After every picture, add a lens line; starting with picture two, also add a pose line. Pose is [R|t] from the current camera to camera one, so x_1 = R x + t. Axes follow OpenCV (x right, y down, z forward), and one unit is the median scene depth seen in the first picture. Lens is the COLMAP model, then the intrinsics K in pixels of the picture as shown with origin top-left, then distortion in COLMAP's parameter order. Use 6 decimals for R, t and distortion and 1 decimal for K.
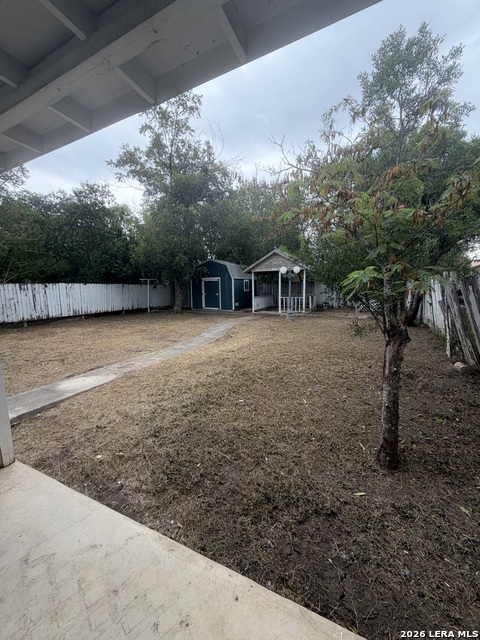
lens RADIAL K [[254.2, 0, 242.0], [0, 254.2, 317.2], [0, 0, 1]] dist [-0.000222, -0.000322]
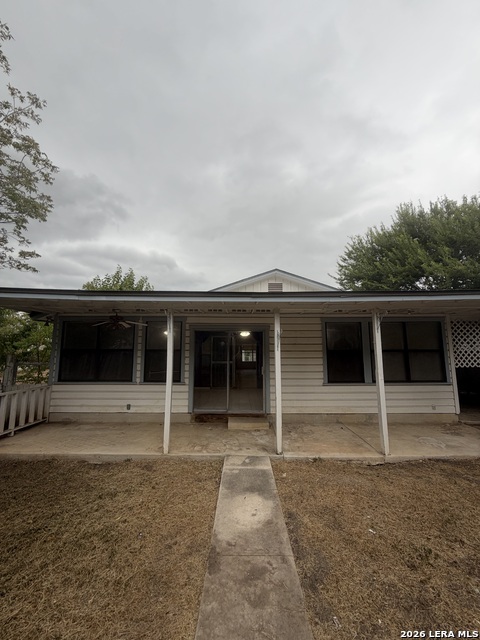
lens RADIAL K [[254.2, 0, 235.0], [0, 254.2, 316.1], [0, 0, 1]] dist [-0.000222, -0.000322]
pose [[-0.913810, -0.032241, -0.404861, -0.113329], [-0.026827, 0.999459, -0.019041, -0.094142], [0.405256, -0.006538, -0.914180, 0.600634]]
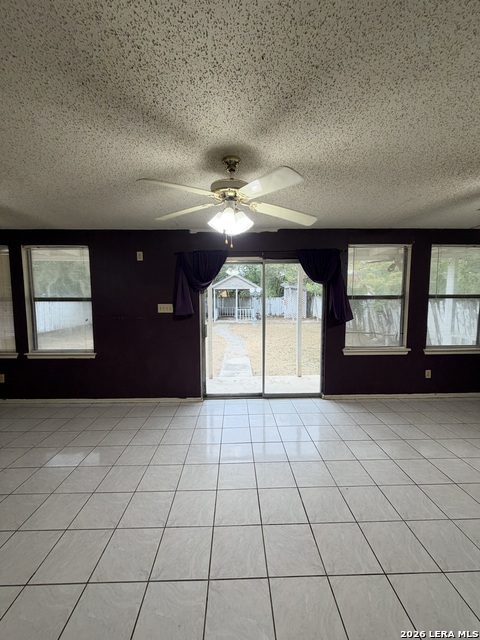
lens RADIAL K [[254.2, 0, 239.7], [0, 254.2, 316.6], [0, 0, 1]] dist [-0.000222, -0.000322]
pose [[0.897441, -0.022632, 0.440554, -0.508643], [0.043143, 0.998398, -0.036596, 0.007647], [-0.439021, 0.051850, 0.896980, -0.213720]]
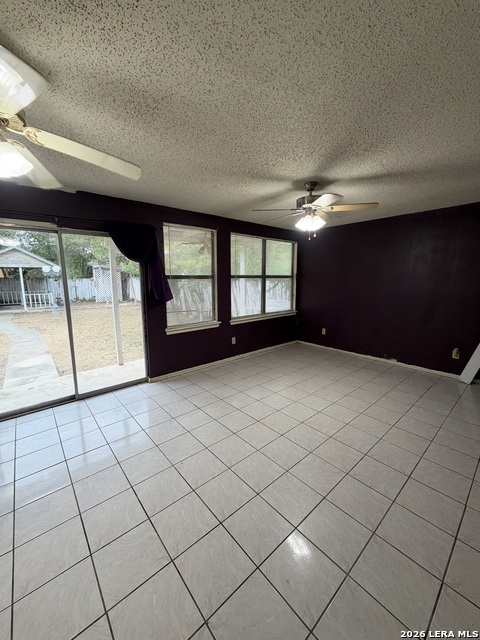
lens RADIAL K [[254.2, 0, 240.7], [0, 254.2, 316.8], [0, 0, 1]] dist [-0.000222, -0.000322]
pose [[0.409082, -0.125077, 0.903885, -0.500688], [0.105512, 0.990401, 0.089296, 0.008273], [-0.906377, 0.058841, 0.418352, -0.202201]]
